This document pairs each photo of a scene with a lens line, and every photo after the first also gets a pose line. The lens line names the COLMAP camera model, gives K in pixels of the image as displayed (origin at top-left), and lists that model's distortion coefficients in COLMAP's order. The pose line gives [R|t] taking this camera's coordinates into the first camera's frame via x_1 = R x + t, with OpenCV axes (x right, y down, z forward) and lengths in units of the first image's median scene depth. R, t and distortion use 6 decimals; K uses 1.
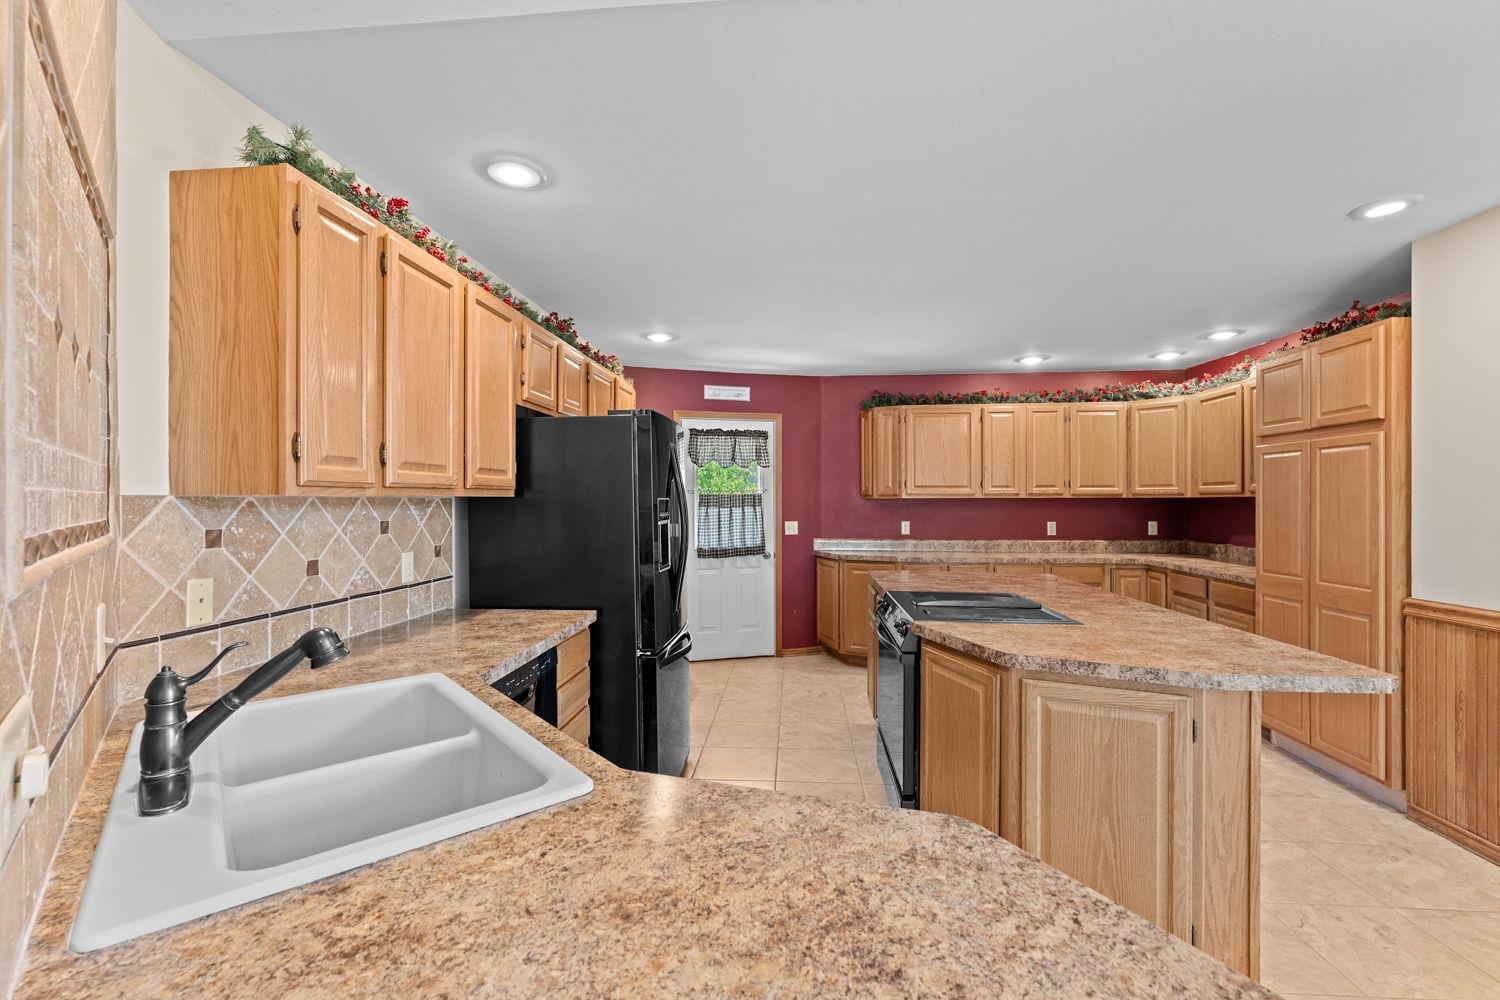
lens RADIAL K [[625.1, 0, 743.3], [0, 625.1, 501.4], [0, 0, 1]] dist [-0.000630, -0.000543]
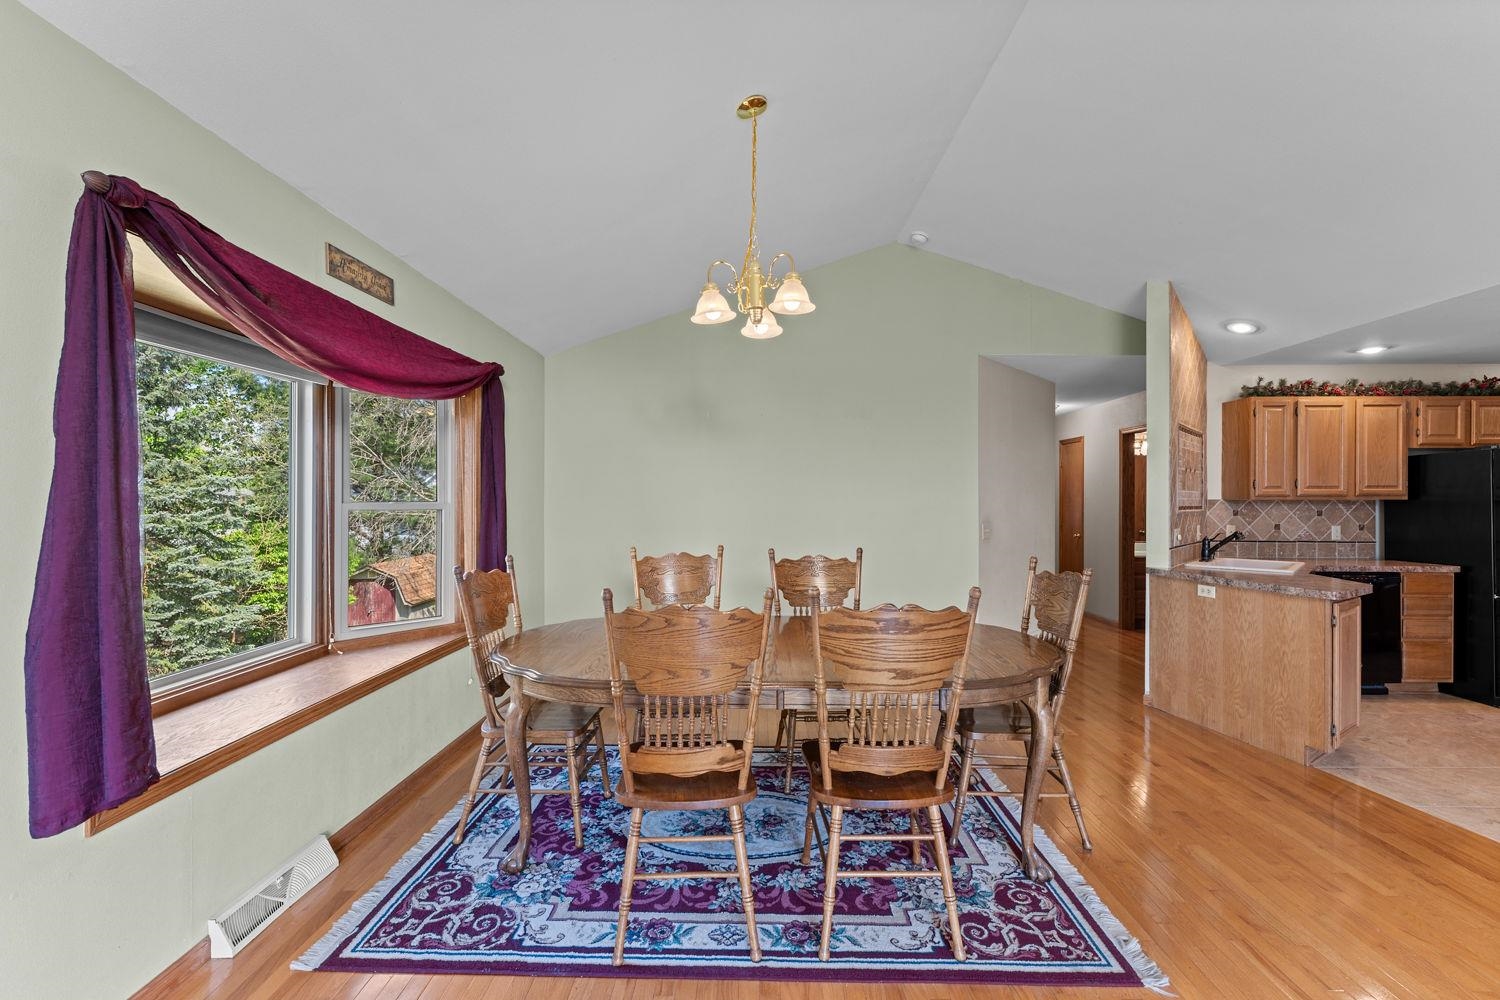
lens RADIAL K [[625.1, 0, 747.4], [0, 625.1, 500.8], [0, 0, 1]] dist [-0.000630, -0.000543]
pose [[0.057340, -0.001916, -0.998353, 0.342181], [-0.003794, 0.999991, -0.002138, 0.002037], [0.998347, 0.003911, 0.057332, -0.260463]]
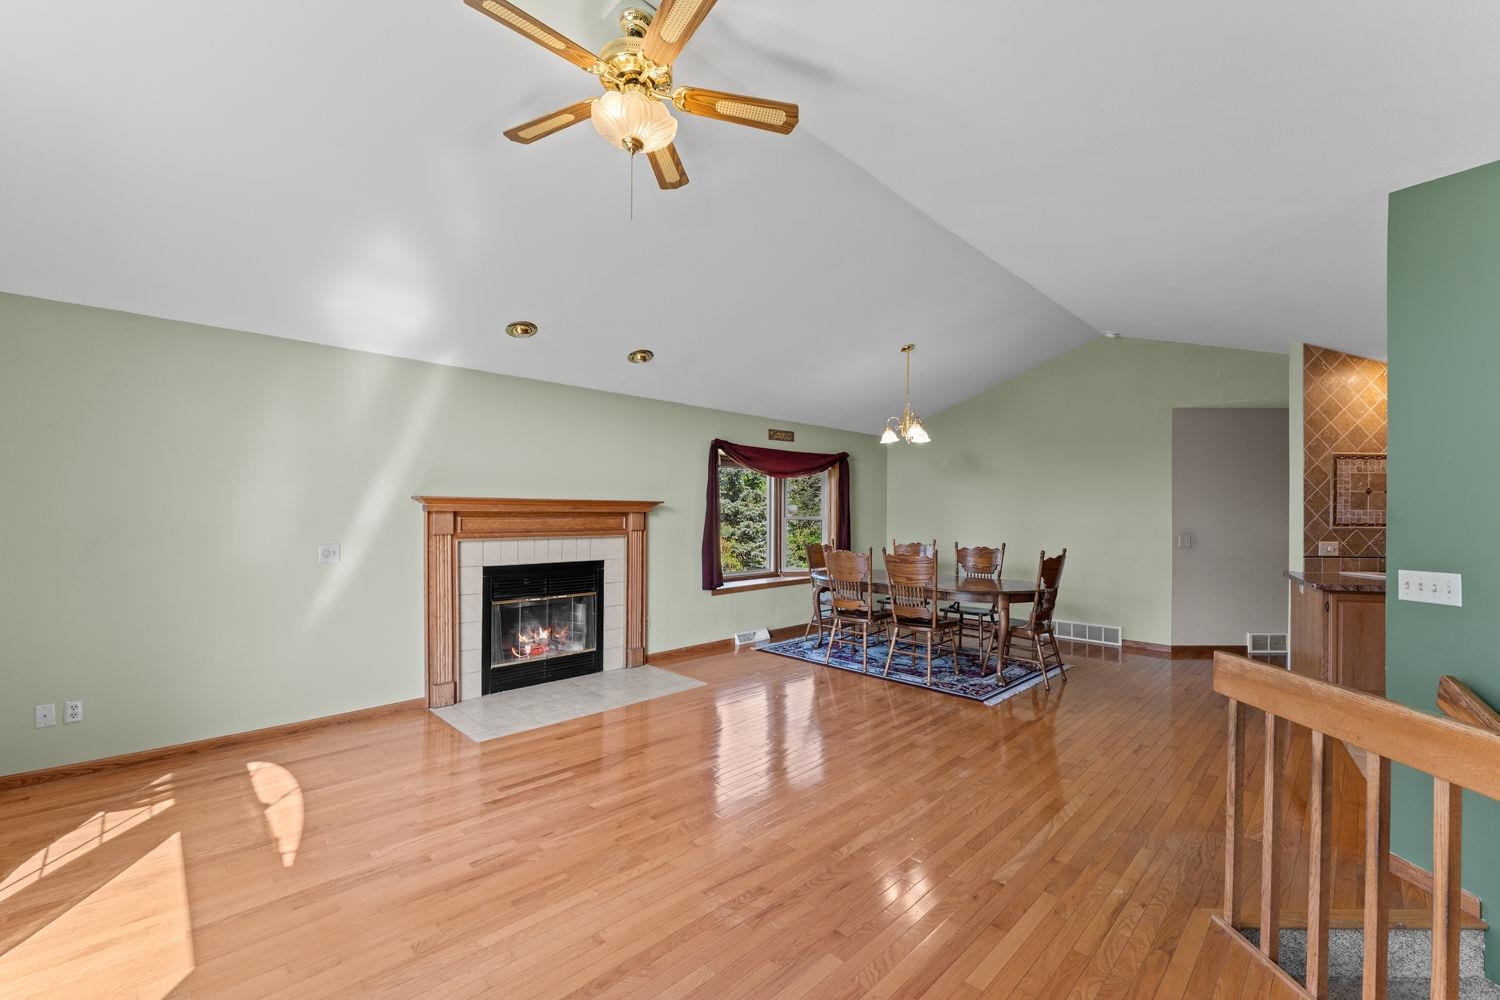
lens RADIAL K [[615.5, 0, 737.8], [0, 615.5, 512.2], [0, 0, 1]] dist [-0.001404, 0.000414]
pose [[-0.666566, -0.007461, -0.745408, 0.634770], [-0.008575, 0.999960, -0.002340, -0.000110], [0.745396, 0.004832, -0.666604, 0.029557]]
